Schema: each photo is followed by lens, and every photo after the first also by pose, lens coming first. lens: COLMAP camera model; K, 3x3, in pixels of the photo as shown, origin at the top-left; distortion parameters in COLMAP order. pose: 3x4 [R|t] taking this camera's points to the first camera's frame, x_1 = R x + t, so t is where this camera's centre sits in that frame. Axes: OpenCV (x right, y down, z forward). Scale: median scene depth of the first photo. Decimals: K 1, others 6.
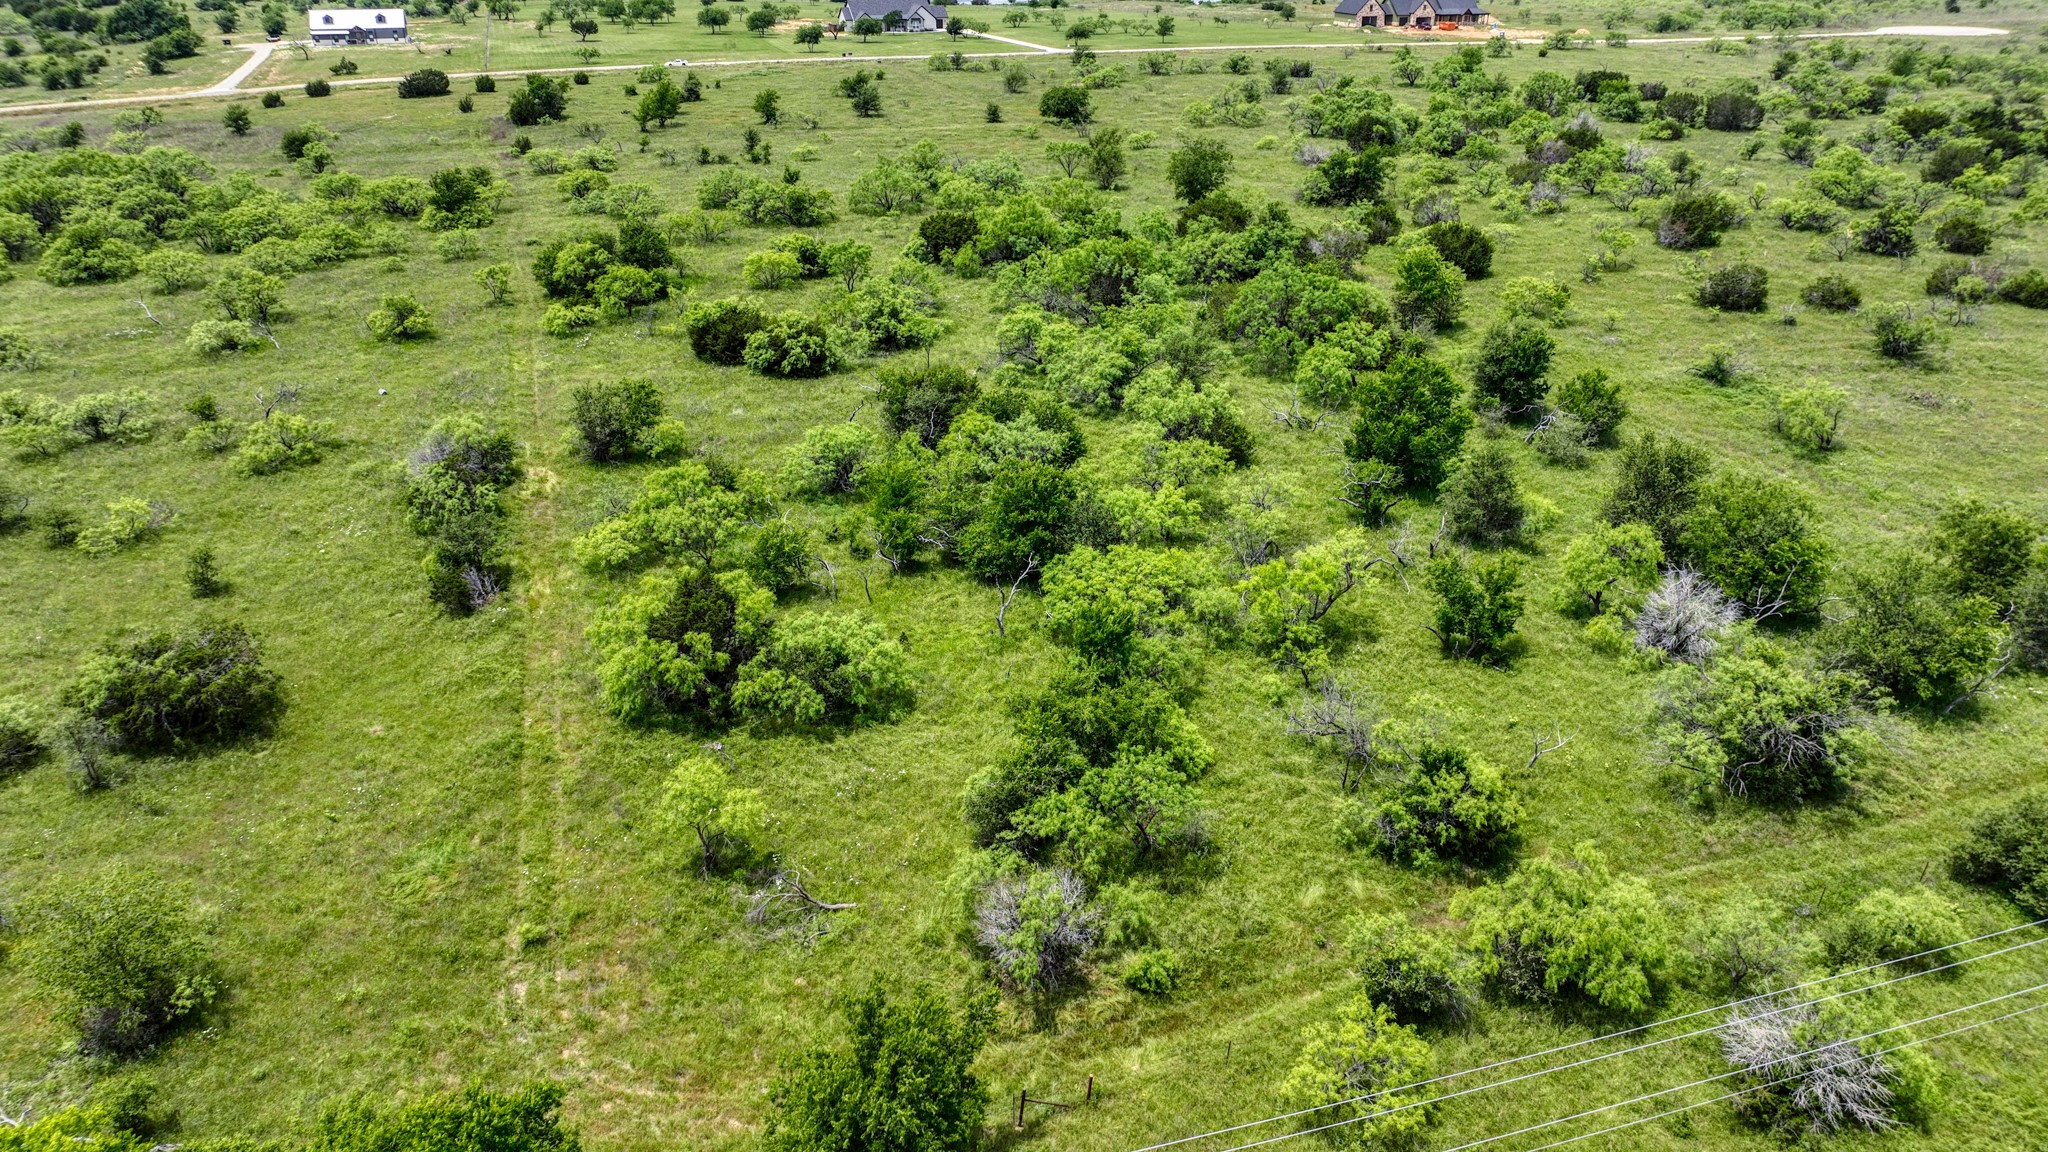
lens RADIAL K [[1431.6, 0, 1032.1], [0, 1431.6, 578.2], [0, 0, 1]] dist [-0.008609, 0.004623]
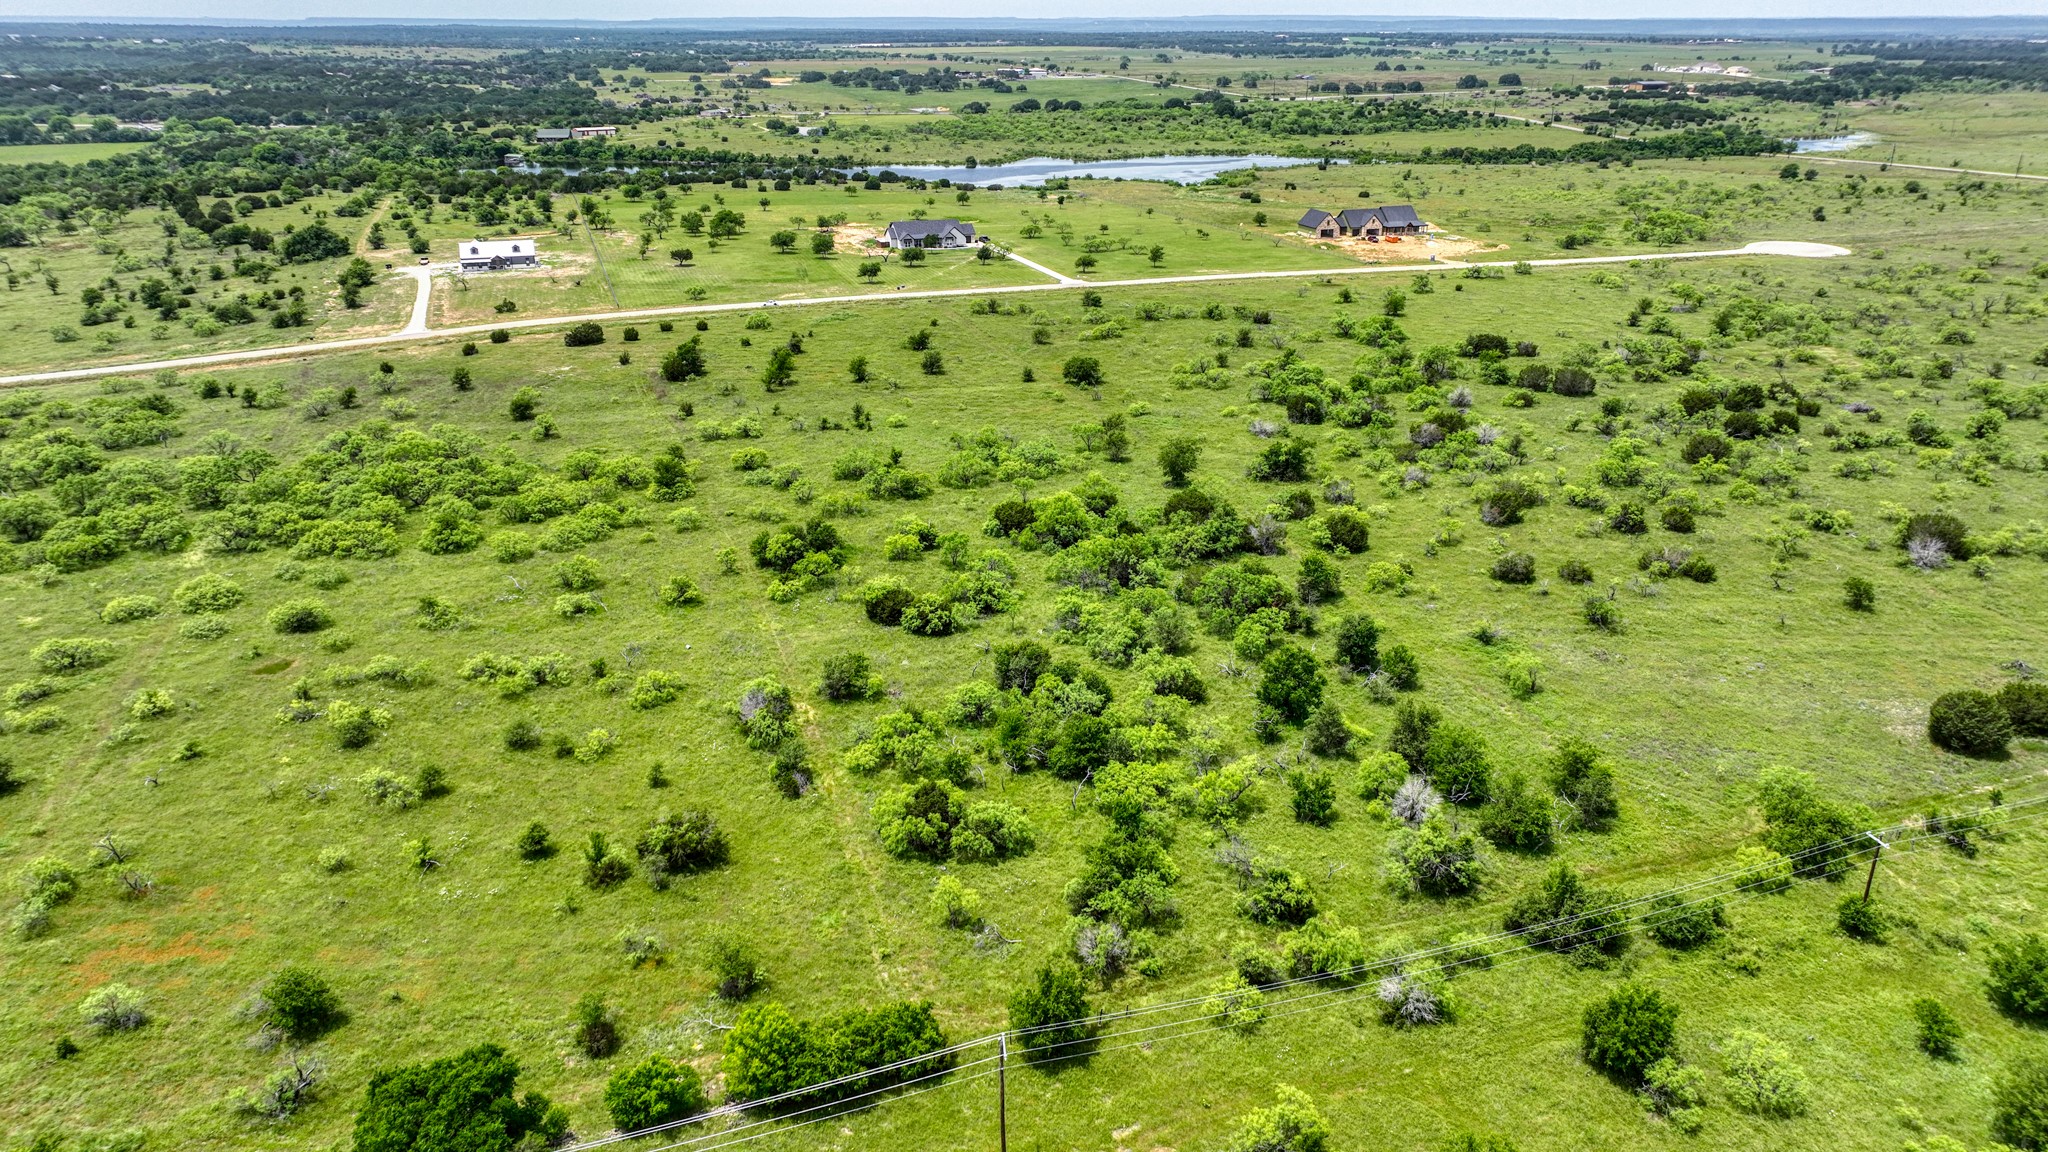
lens RADIAL K [[1431.6, 0, 1011.5], [0, 1431.6, 573.0], [0, 0, 1]] dist [-0.008609, 0.004623]
pose [[0.999923, -0.003484, -0.011944, -0.067392], [0.002691, 0.997831, -0.065773, -0.127149], [0.012147, 0.065736, 0.997763, -0.809721]]
